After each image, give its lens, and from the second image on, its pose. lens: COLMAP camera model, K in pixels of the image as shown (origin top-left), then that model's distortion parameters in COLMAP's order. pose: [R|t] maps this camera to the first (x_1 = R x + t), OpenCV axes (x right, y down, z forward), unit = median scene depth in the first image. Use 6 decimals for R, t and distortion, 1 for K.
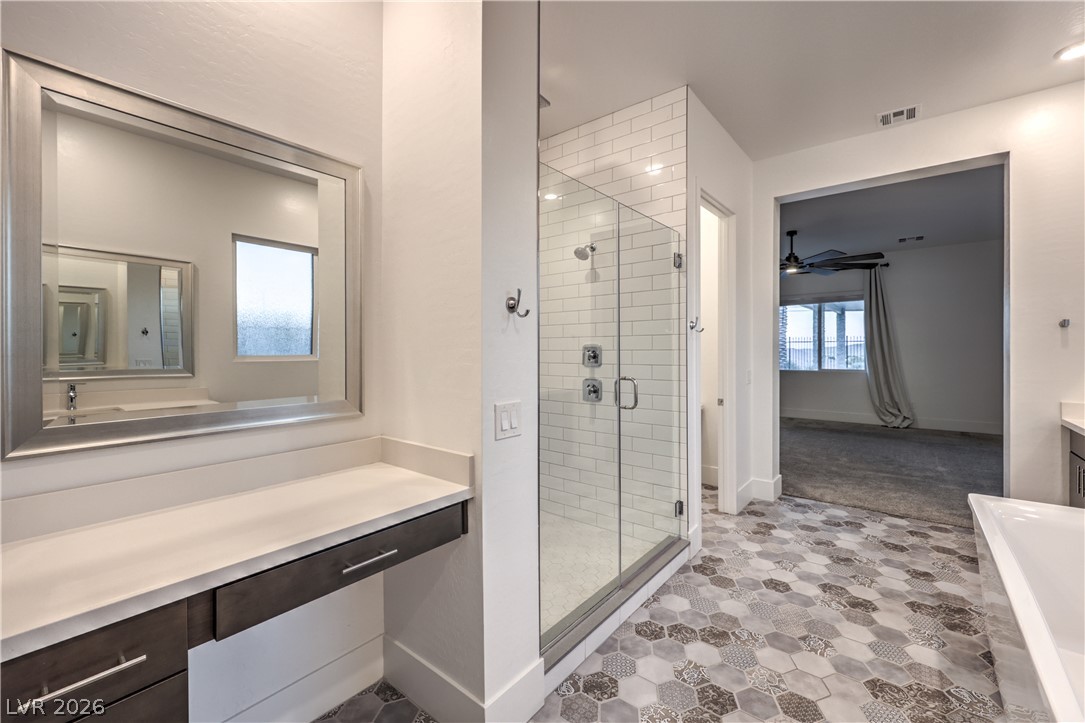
lens RADIAL K [[453.5, 0, 542.5], [0, 453.5, 361.5], [0, 0, 1]] dist [0.000588, 0.000210]
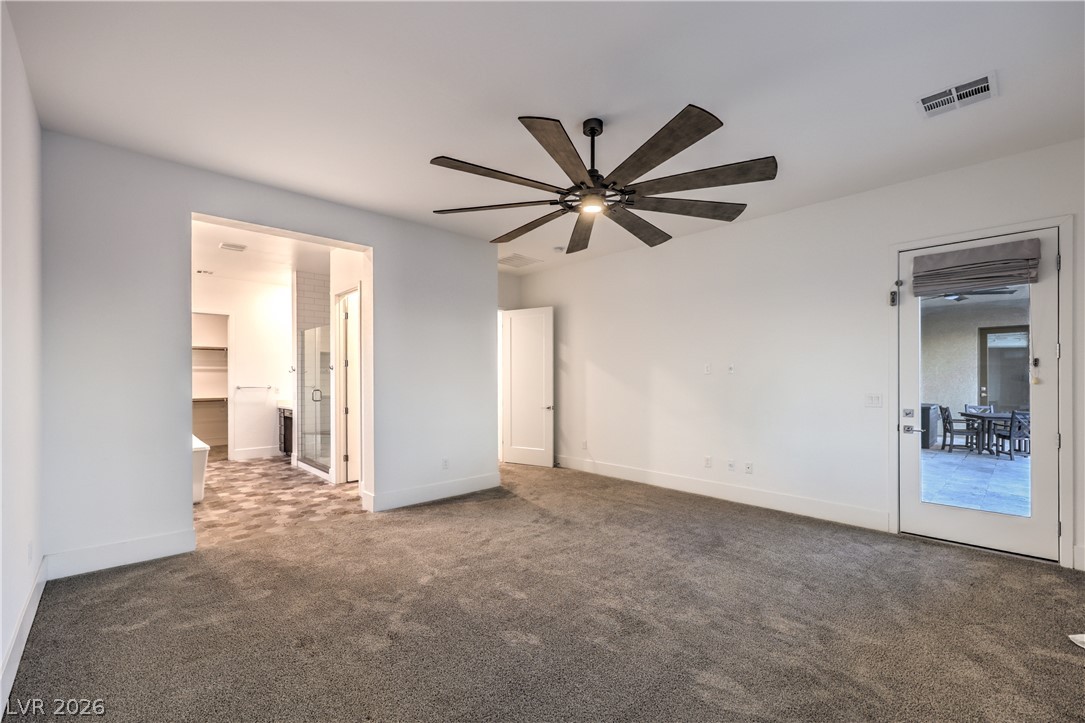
lens RADIAL K [[460.2, 0, 541.2], [0, 460.2, 373.6], [0, 0, 1]] dist [-0.000969, 0.000071]
pose [[-0.144806, -0.007646, -0.989431, 2.479316], [-0.028713, 0.999581, -0.003522, -0.081522], [0.989043, 0.027900, -0.144965, 2.459533]]
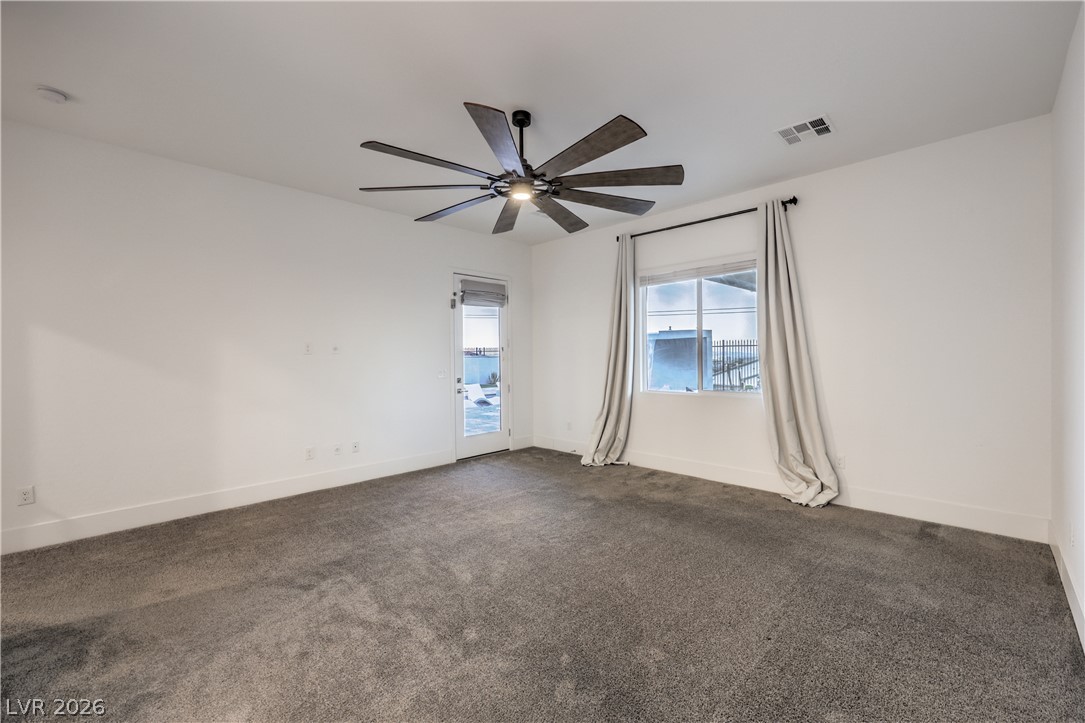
lens RADIAL K [[458.8, 0, 559.7], [0, 458.8, 361.4], [0, 0, 1]] dist [0.003550, 0.000290]
pose [[0.997688, -0.003491, -0.067877, 1.500041], [0.002210, 0.999818, -0.018935, -0.046352], [0.067931, 0.018741, 0.997514, 1.226902]]
